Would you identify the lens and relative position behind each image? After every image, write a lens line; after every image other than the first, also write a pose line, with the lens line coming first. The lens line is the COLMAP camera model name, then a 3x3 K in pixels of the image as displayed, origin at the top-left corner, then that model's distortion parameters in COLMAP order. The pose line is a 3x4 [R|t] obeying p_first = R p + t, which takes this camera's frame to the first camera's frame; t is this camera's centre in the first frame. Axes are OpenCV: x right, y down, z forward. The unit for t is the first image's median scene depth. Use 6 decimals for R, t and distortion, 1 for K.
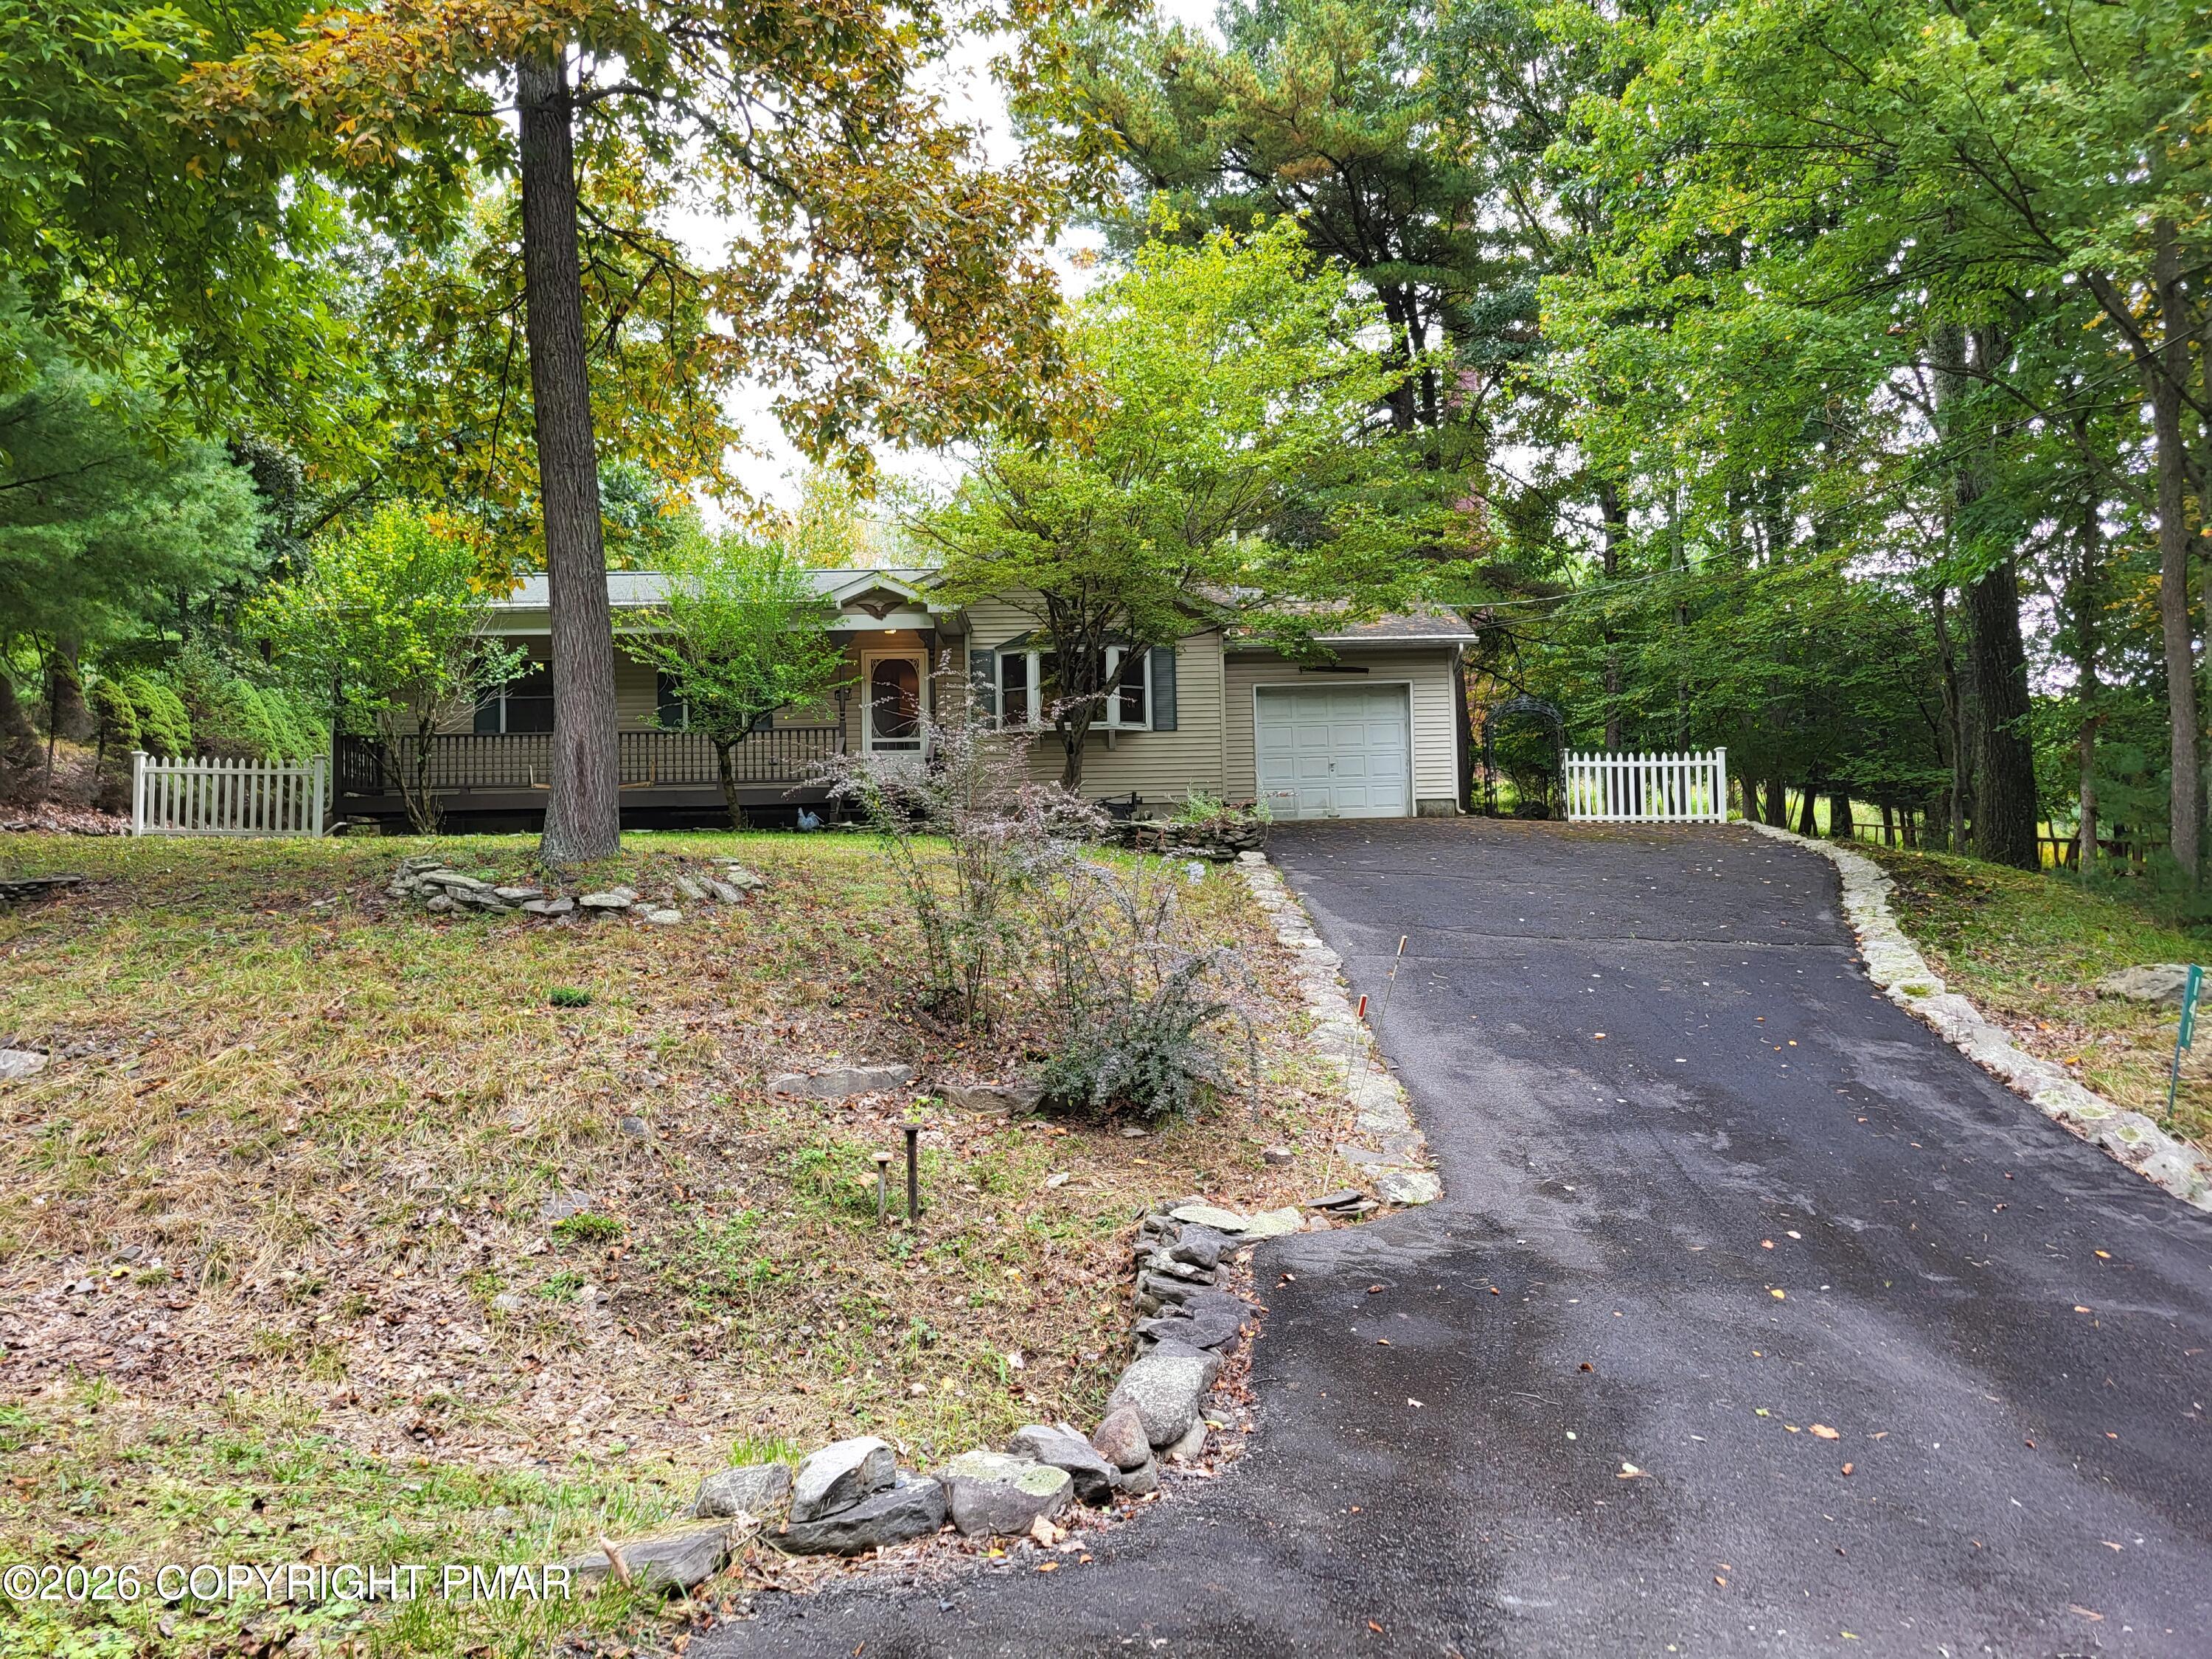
lens RADIAL K [[1680.2, 0, 1096.2], [0, 1680.2, 832.1], [0, 0, 1]] dist [0.063462, -0.034154]
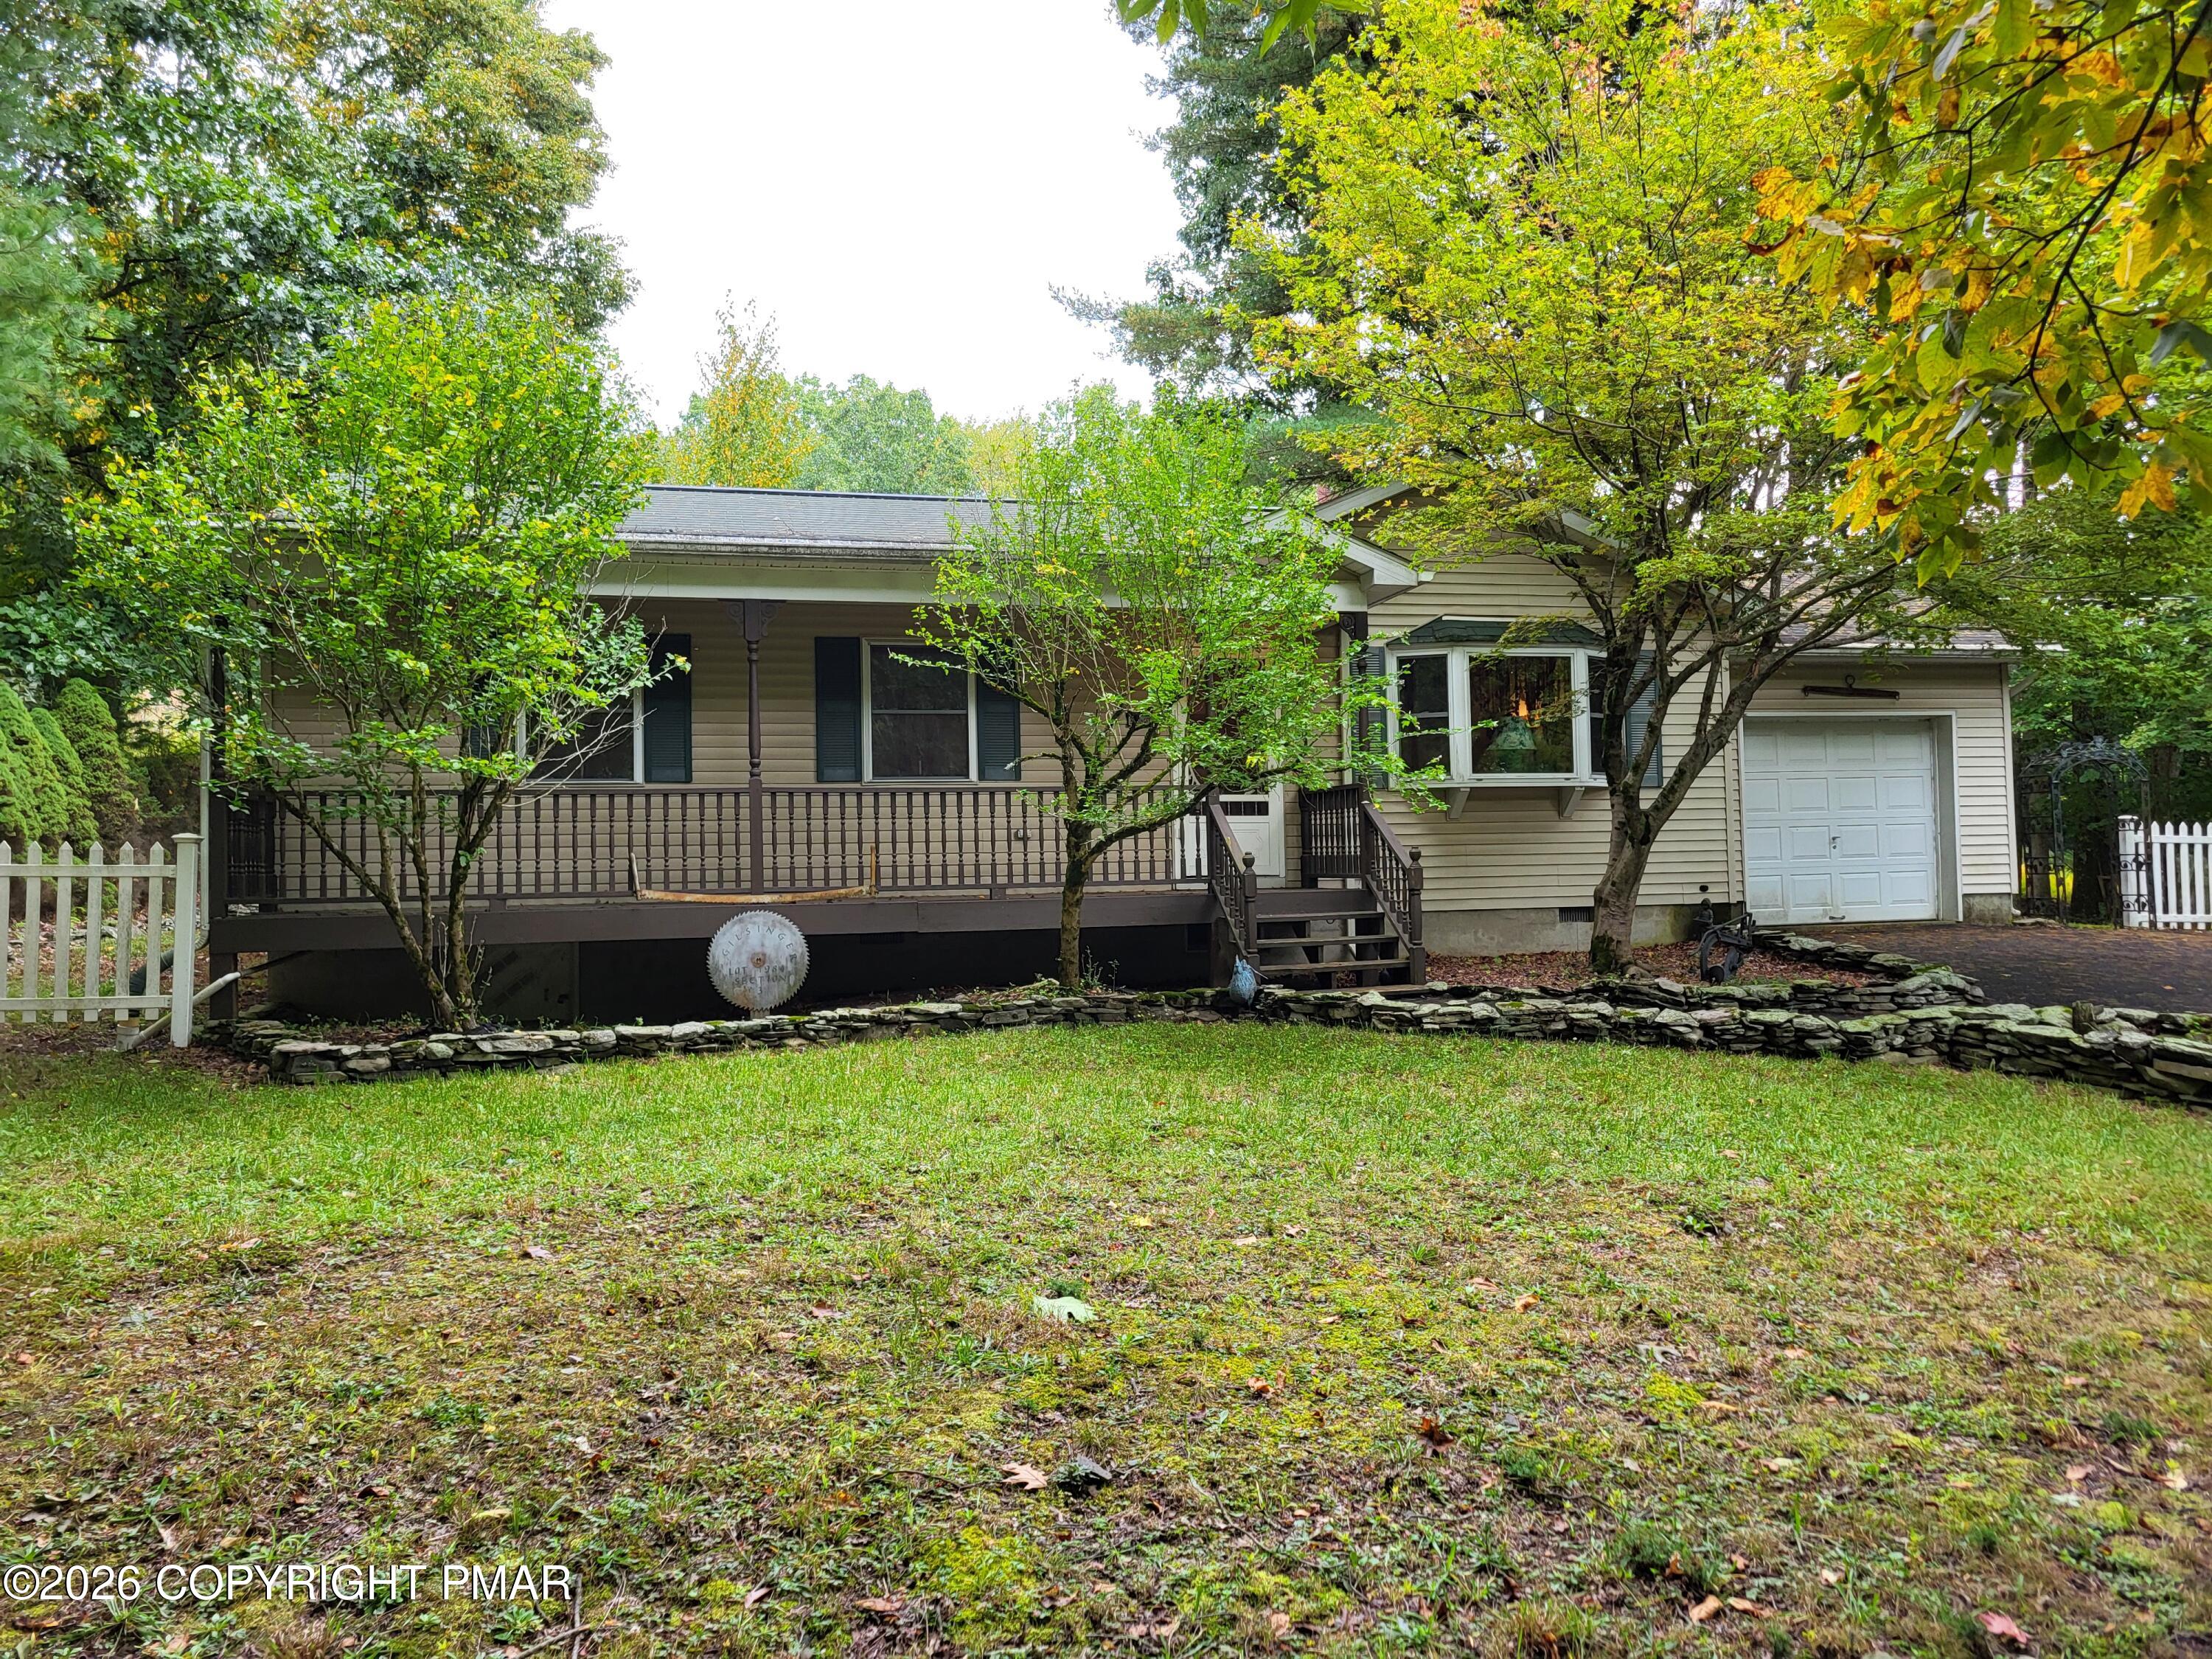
lens RADIAL K [[1680.2, 0, 1097.2], [0, 1680.2, 826.0], [0, 0, 1]] dist [0.063462, -0.034154]
pose [[0.974488, 0.004076, 0.224405, -0.299196], [-0.003233, 0.999986, -0.004125, -0.043582], [-0.224418, 0.003294, 0.974487, 0.447470]]
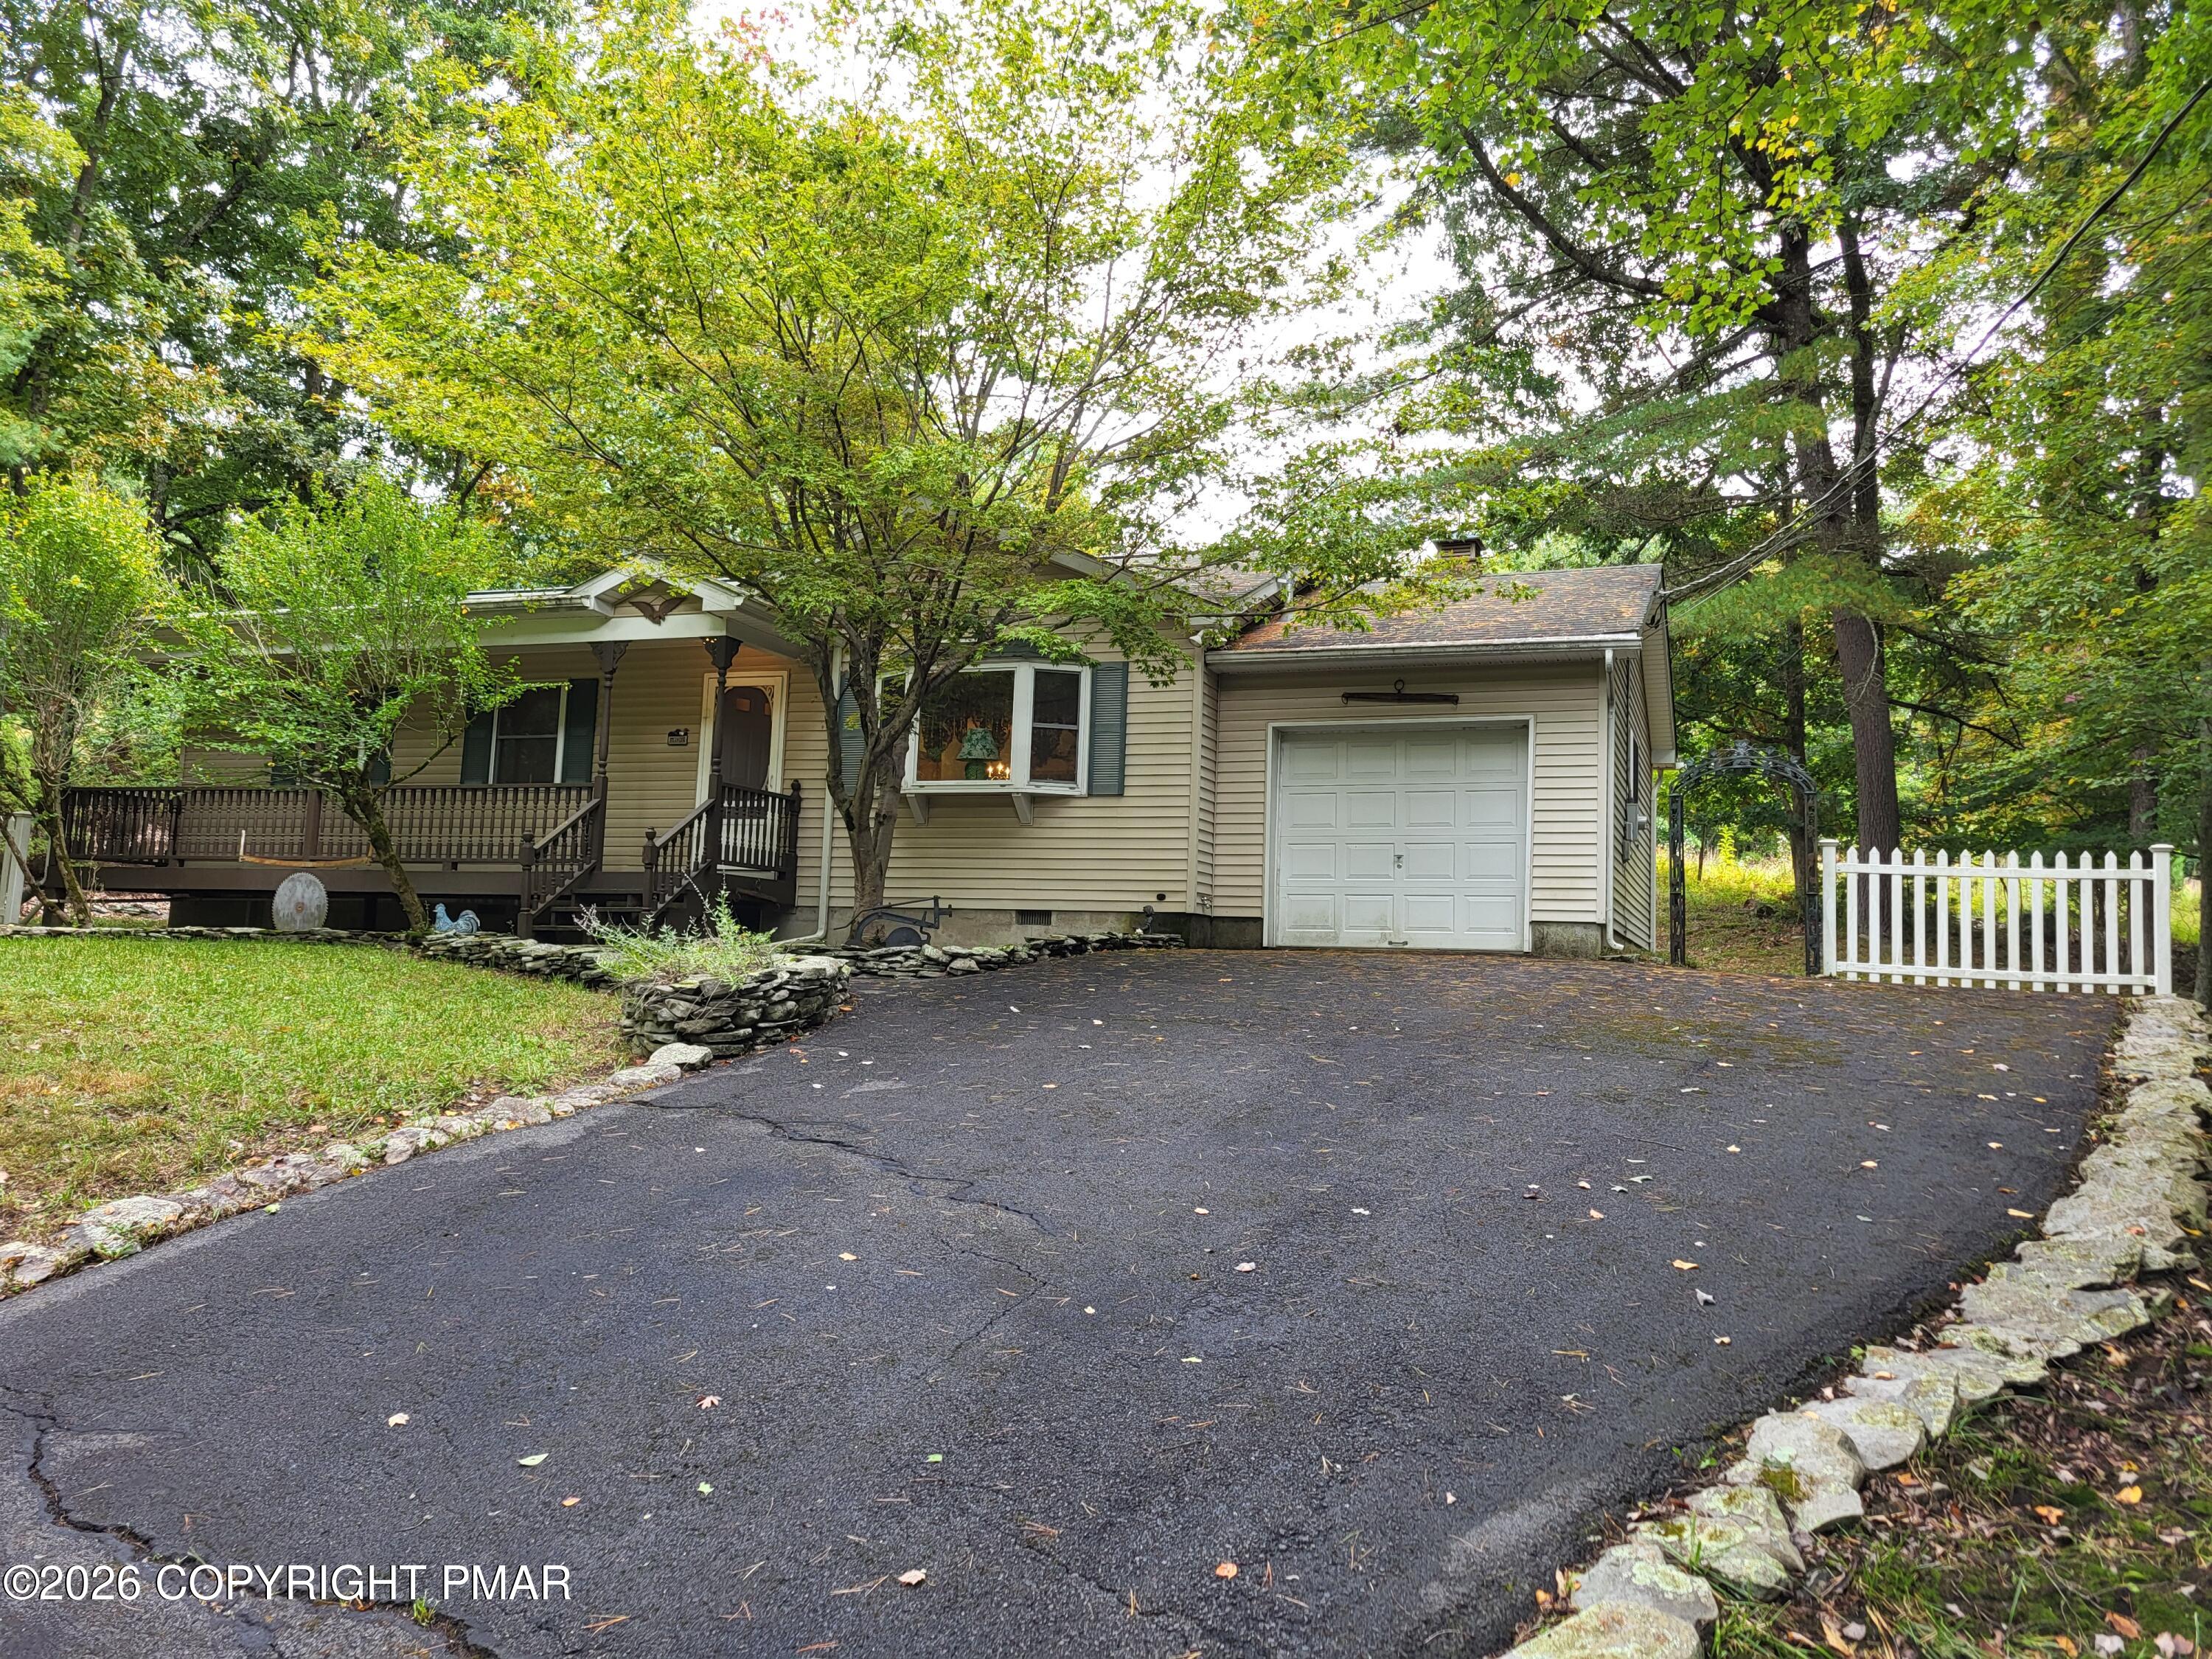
lens RADIAL K [[1680.2, 0, 1132.1], [0, 1680.2, 825.6], [0, 0, 1]] dist [0.063462, -0.034154]
pose [[0.925435, 0.018428, -0.378459, 0.292335], [-0.040520, 0.997902, -0.050490, -0.018112], [0.376735, 0.062061, 0.924240, 0.430077]]
